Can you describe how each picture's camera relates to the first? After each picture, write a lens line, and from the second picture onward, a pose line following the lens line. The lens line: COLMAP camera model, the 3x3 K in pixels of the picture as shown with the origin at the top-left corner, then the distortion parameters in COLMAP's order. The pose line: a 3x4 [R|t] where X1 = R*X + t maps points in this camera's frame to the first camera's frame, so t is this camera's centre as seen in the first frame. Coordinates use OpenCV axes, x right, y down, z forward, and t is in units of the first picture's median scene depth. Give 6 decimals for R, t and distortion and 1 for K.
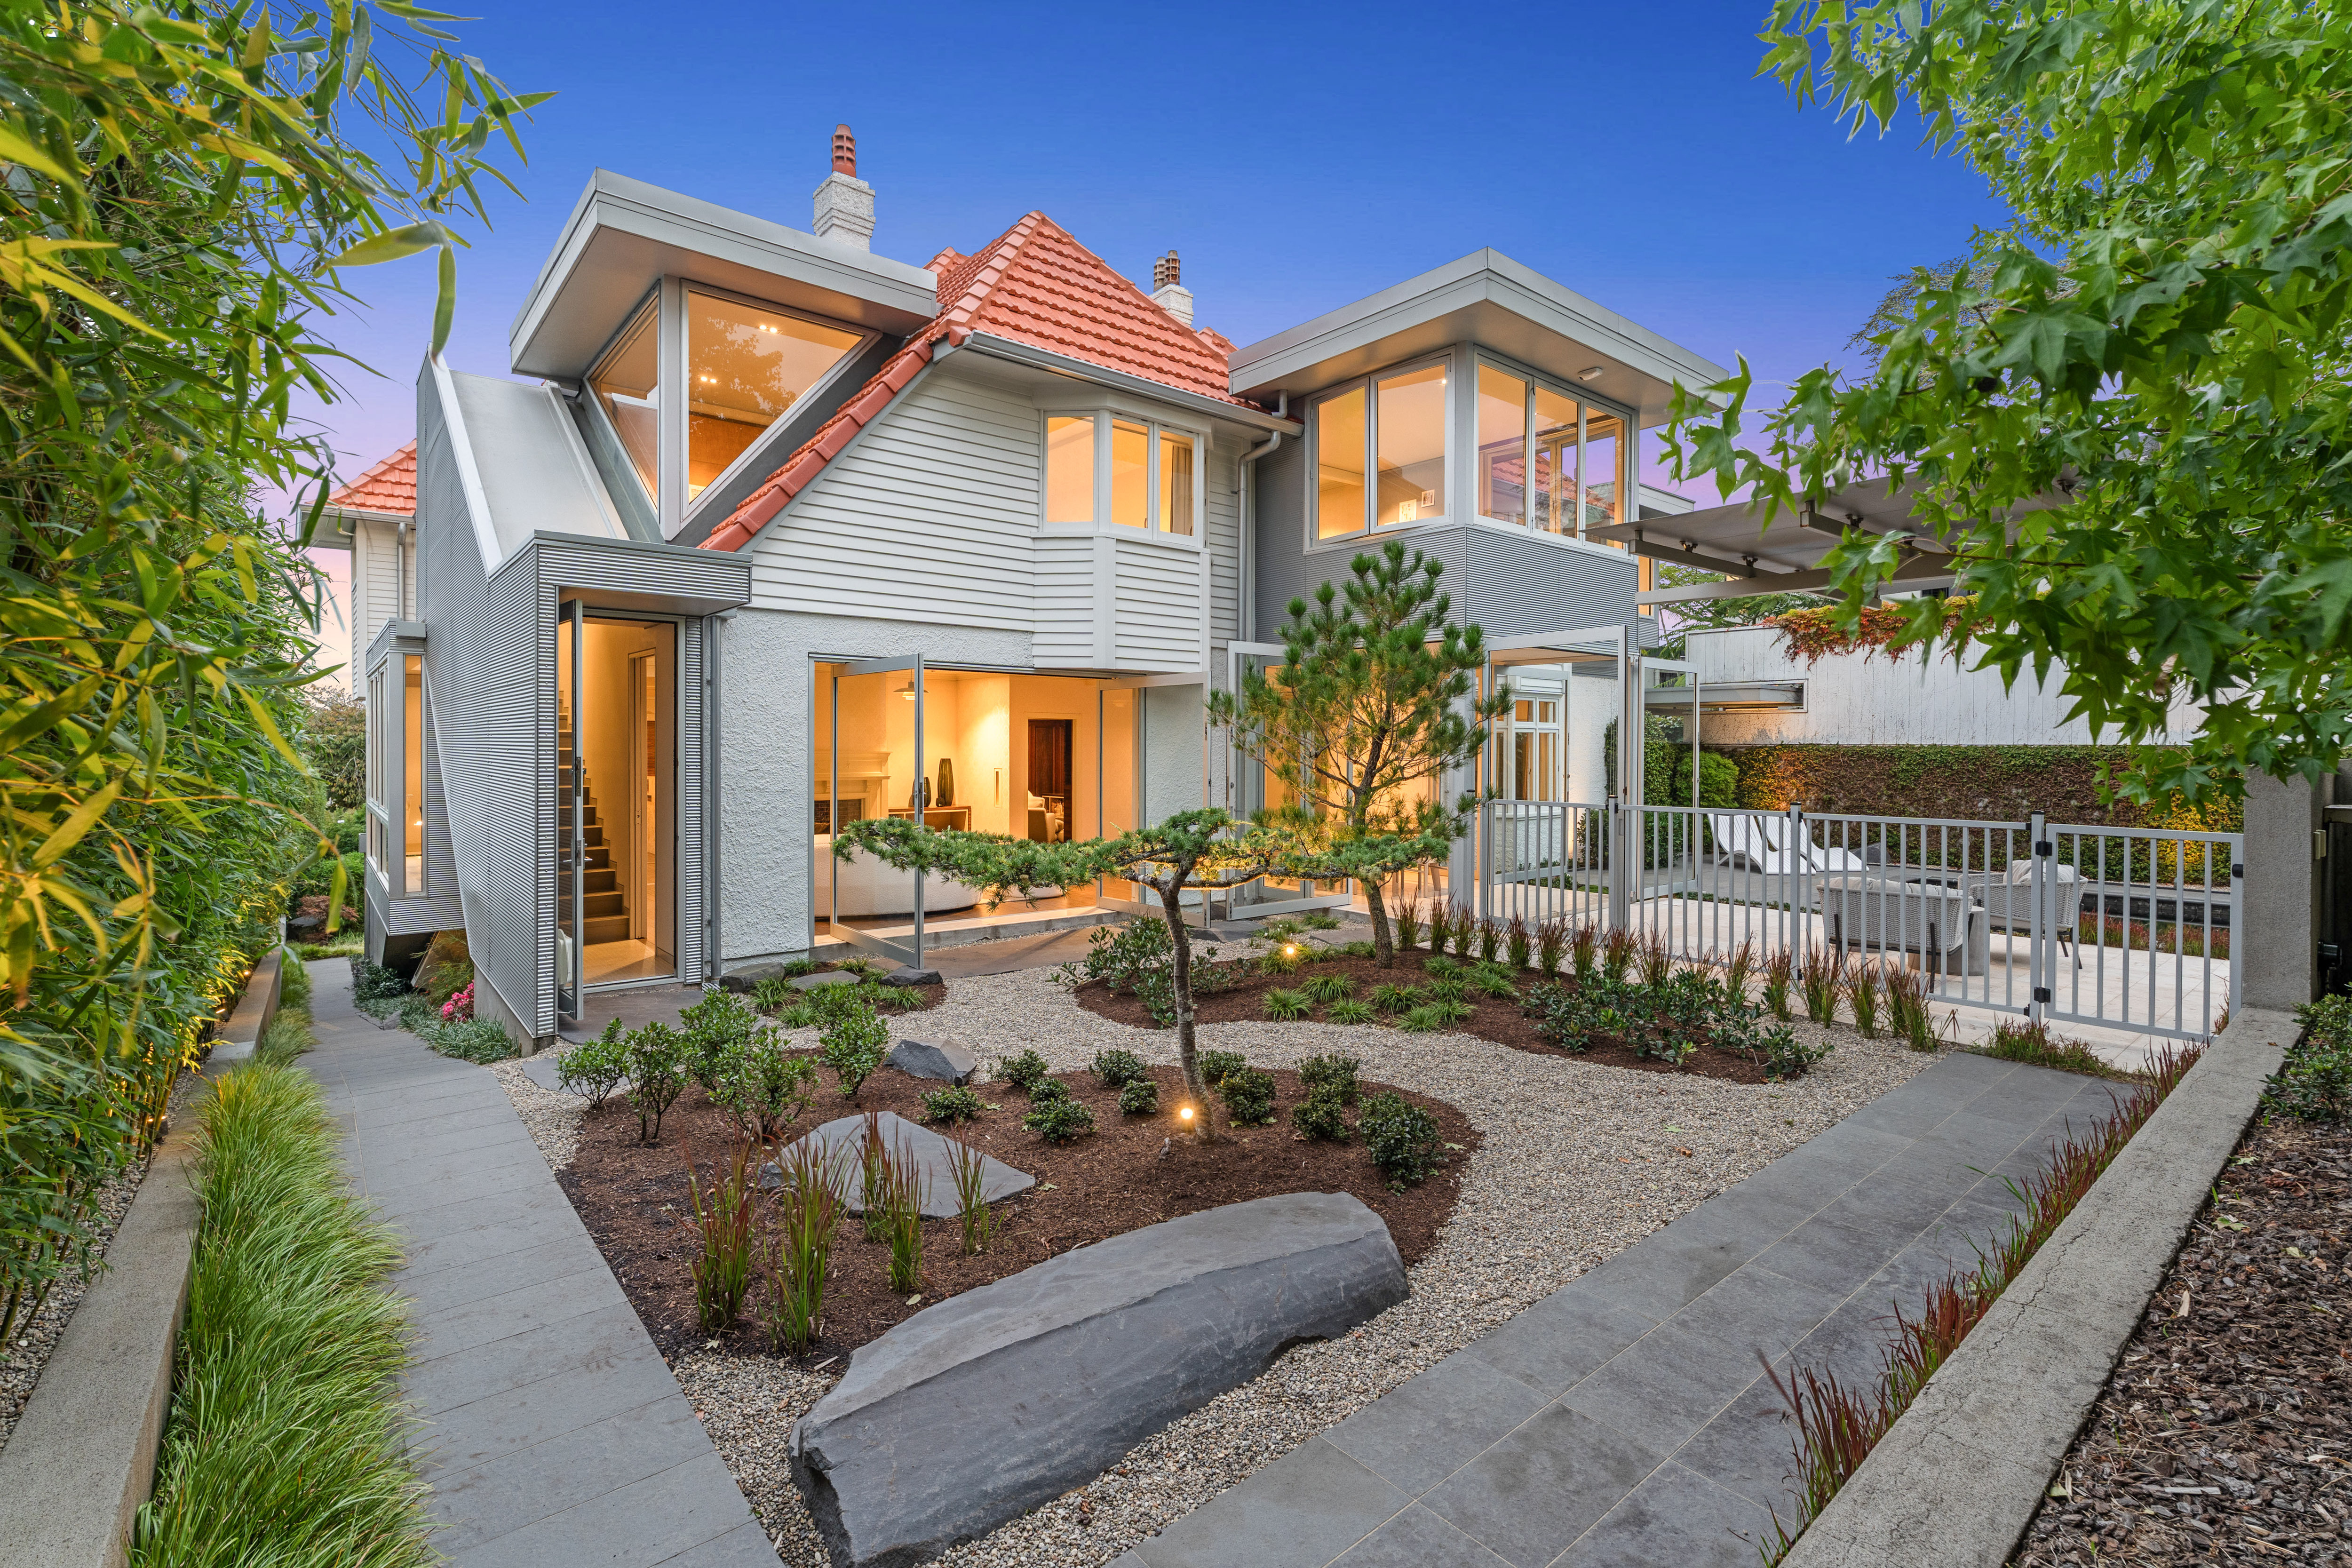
lens RADIAL K [[1056.2, 0, 1186.2], [0, 1056.2, 762.5], [0, 0, 1]] dist [-0.002446, -0.000397]
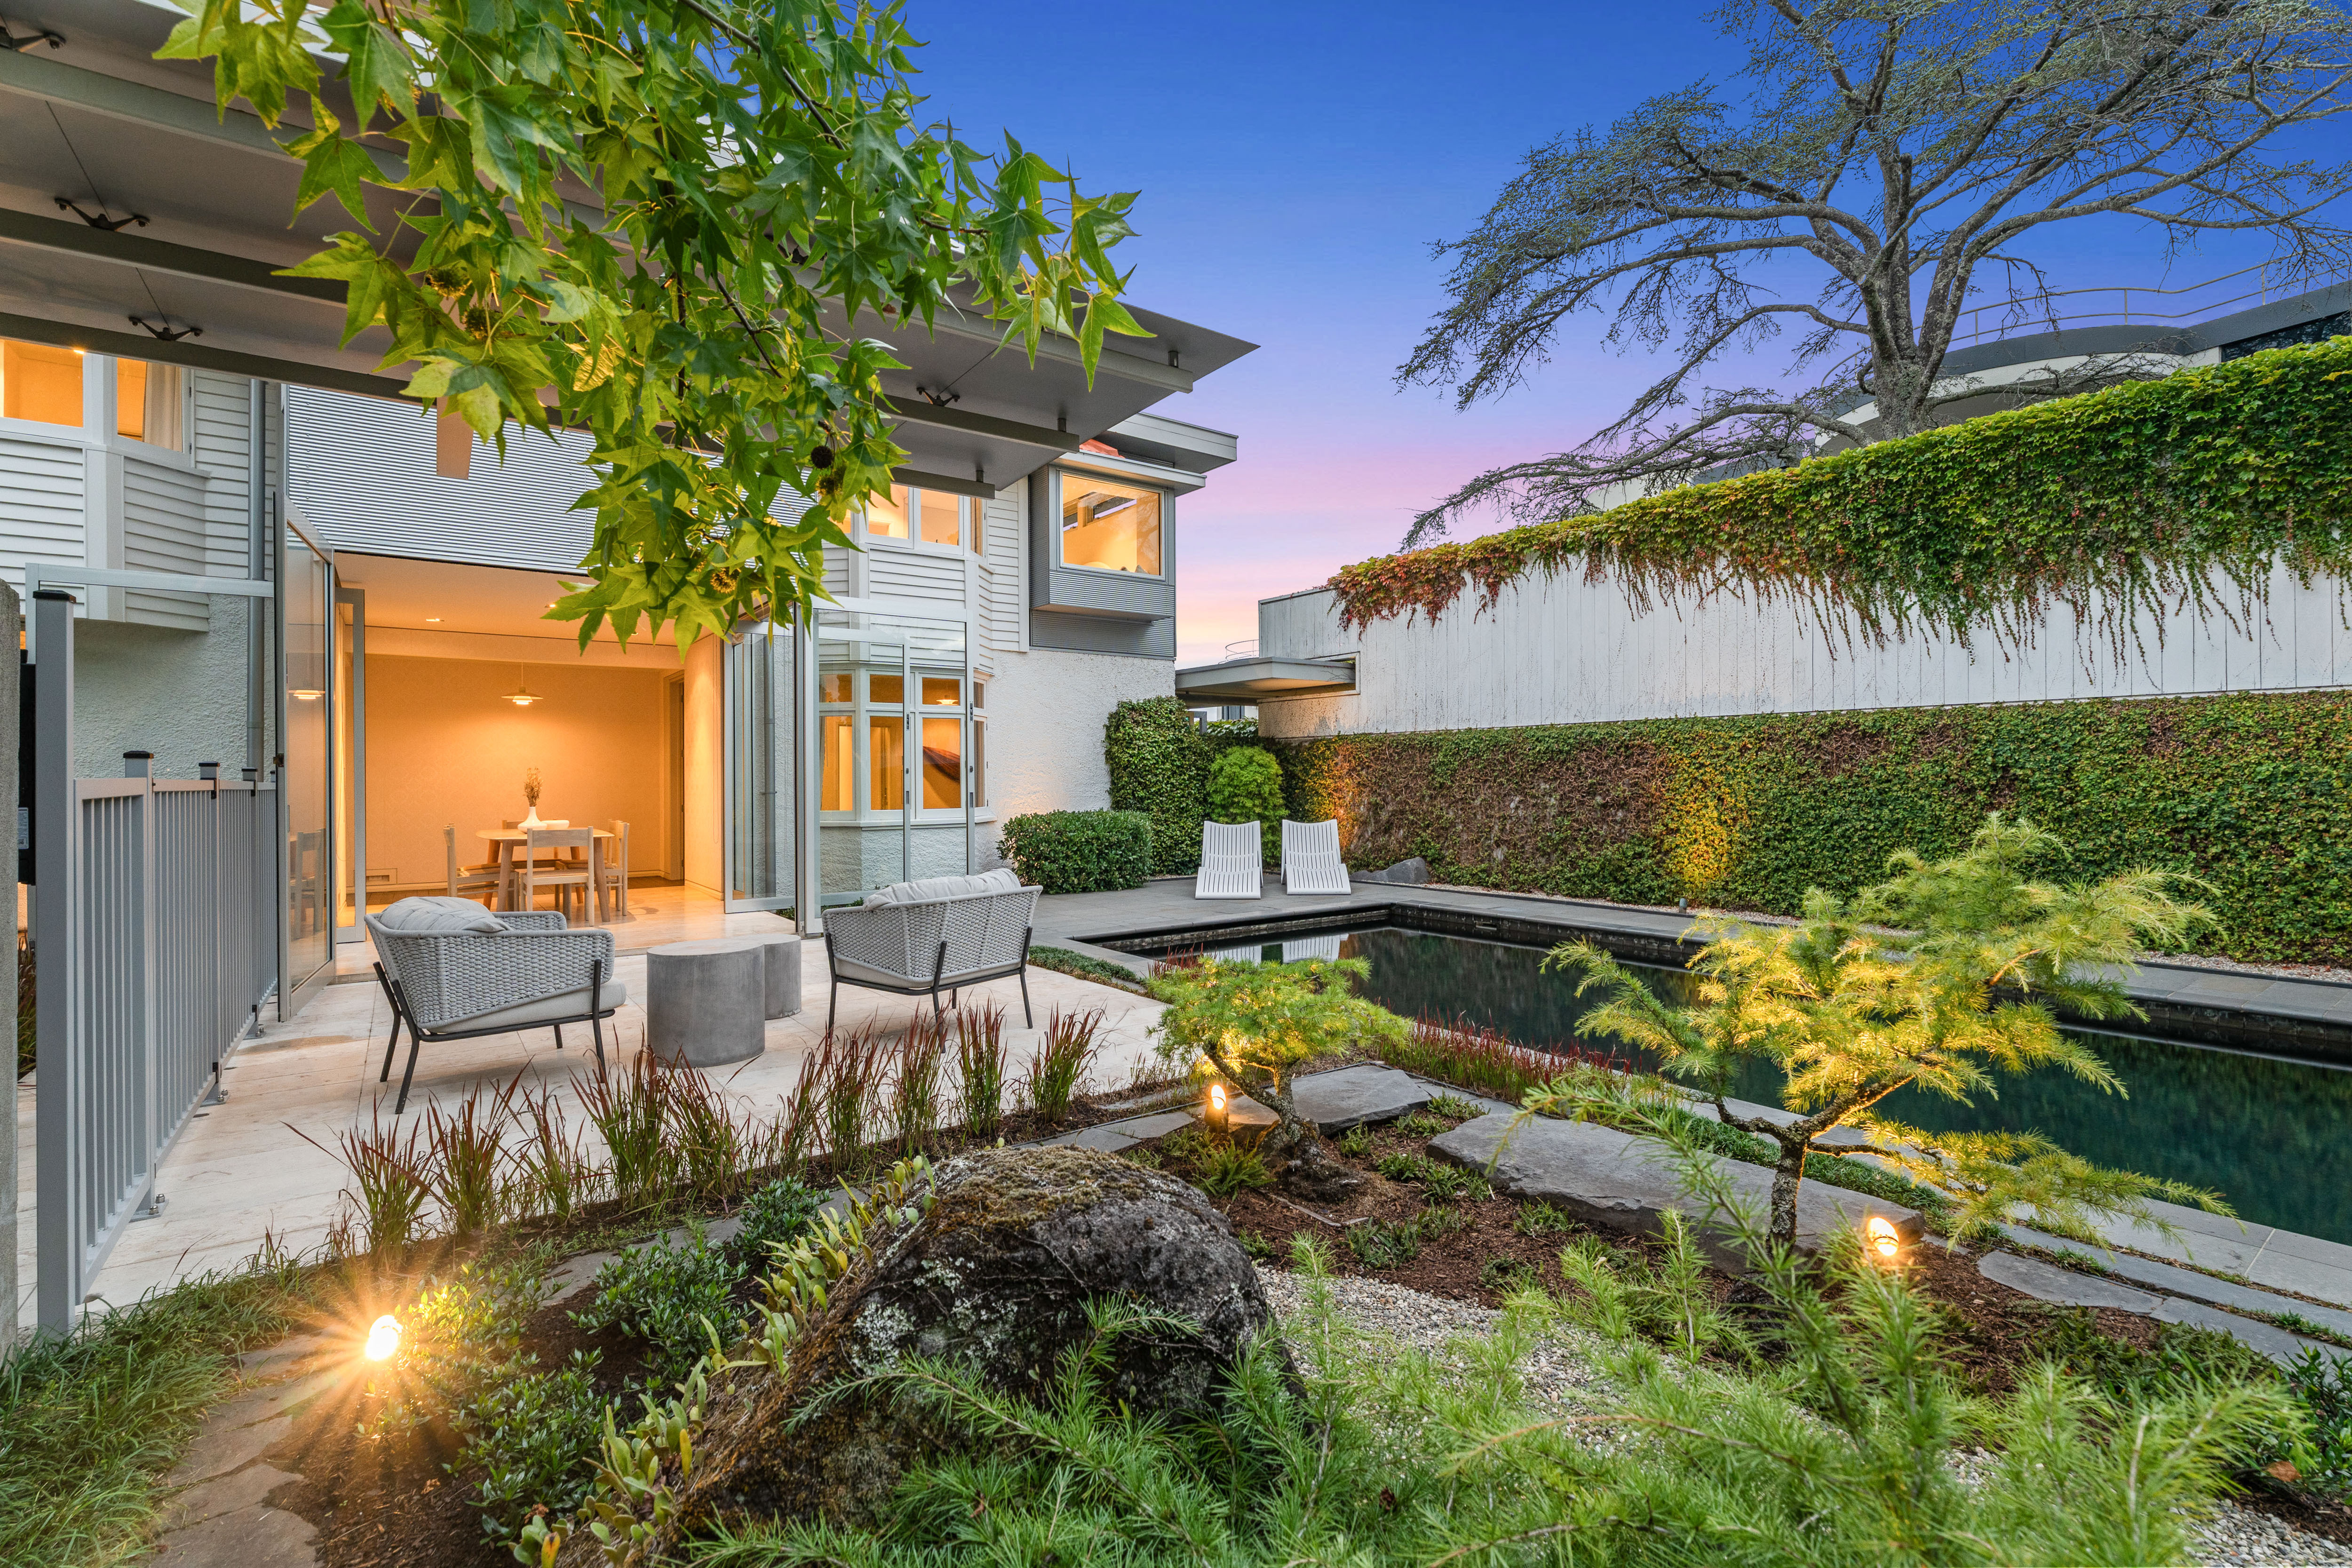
lens RADIAL K [[1056.2, 0, 1175.6], [0, 1056.2, 783.3], [0, 0, 1]] dist [-0.002446, -0.000397]
pose [[0.996983, -0.005877, -0.077403, 0.561427], [0.004601, 0.999851, -0.016653, 0.034605], [0.077490, 0.016247, 0.996861, 0.222265]]
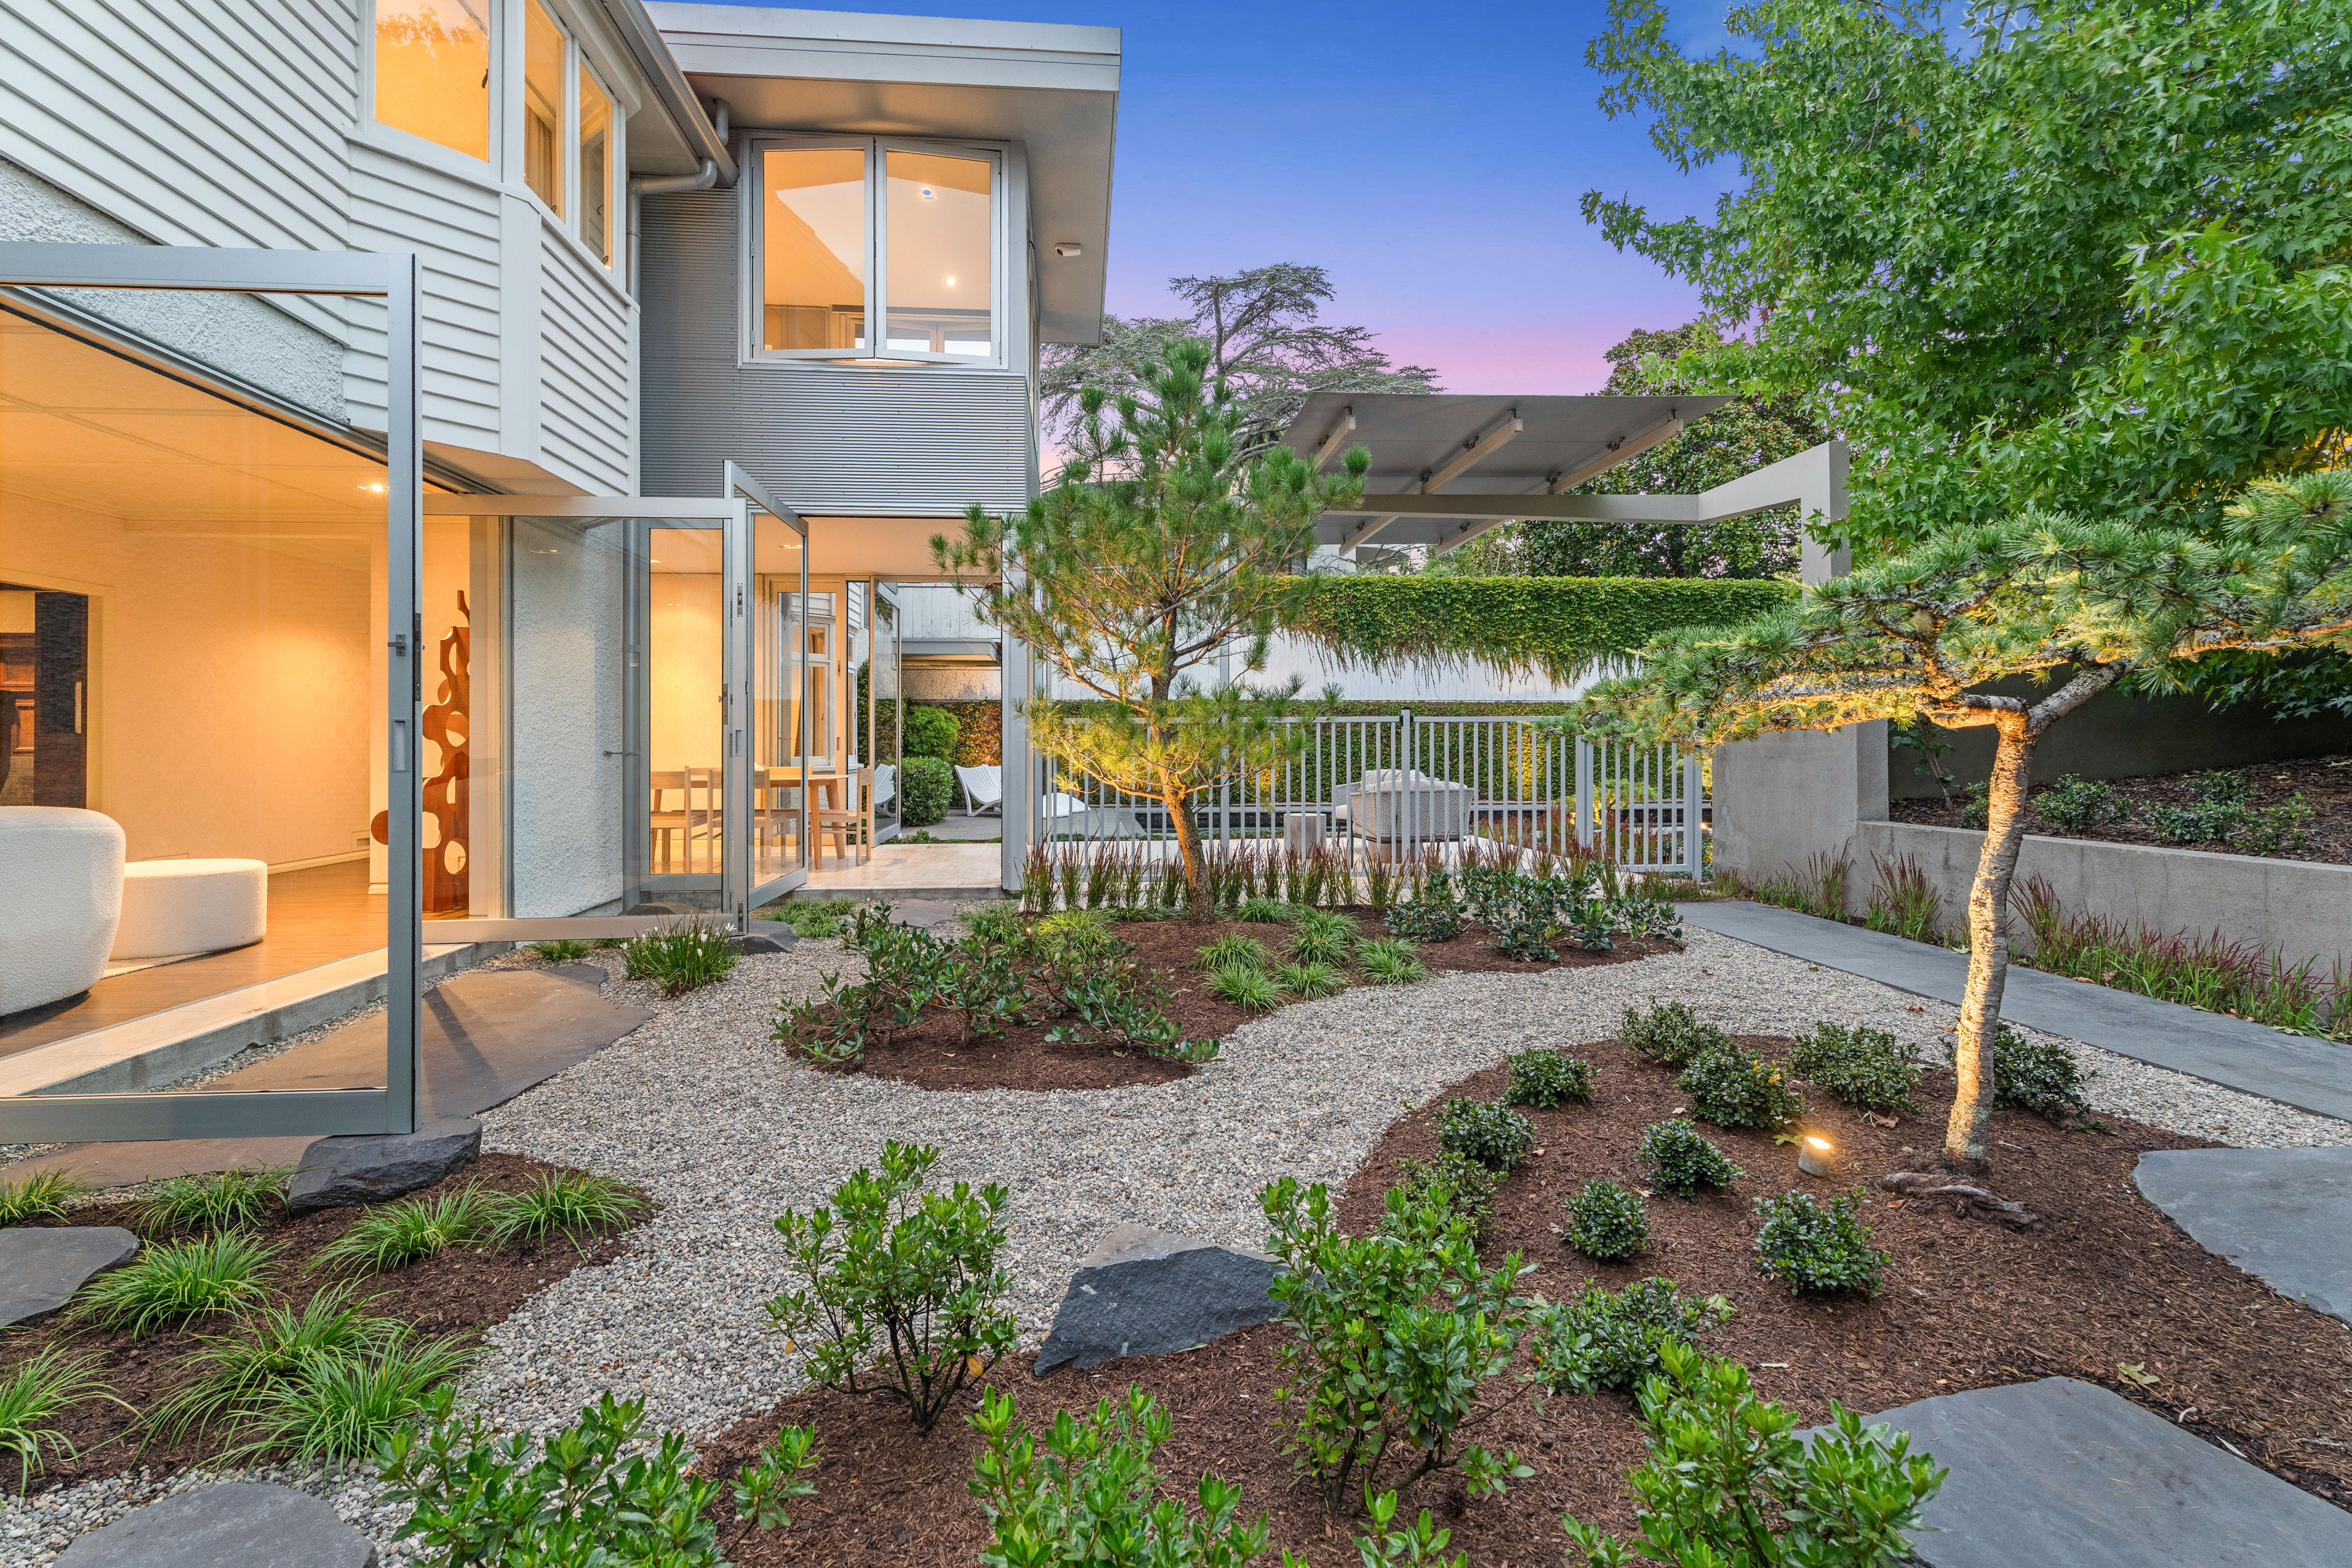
lens RADIAL K [[1056.2, 0, 1165.8], [0, 1056.2, 739.7], [0, 0, 1]] dist [-0.002446, -0.000397]
pose [[0.569914, -0.005335, 0.821687, -0.207125], [0.021254, 0.999740, -0.008251, 0.037107], [-0.821429, 0.022167, 0.569879, 0.297284]]
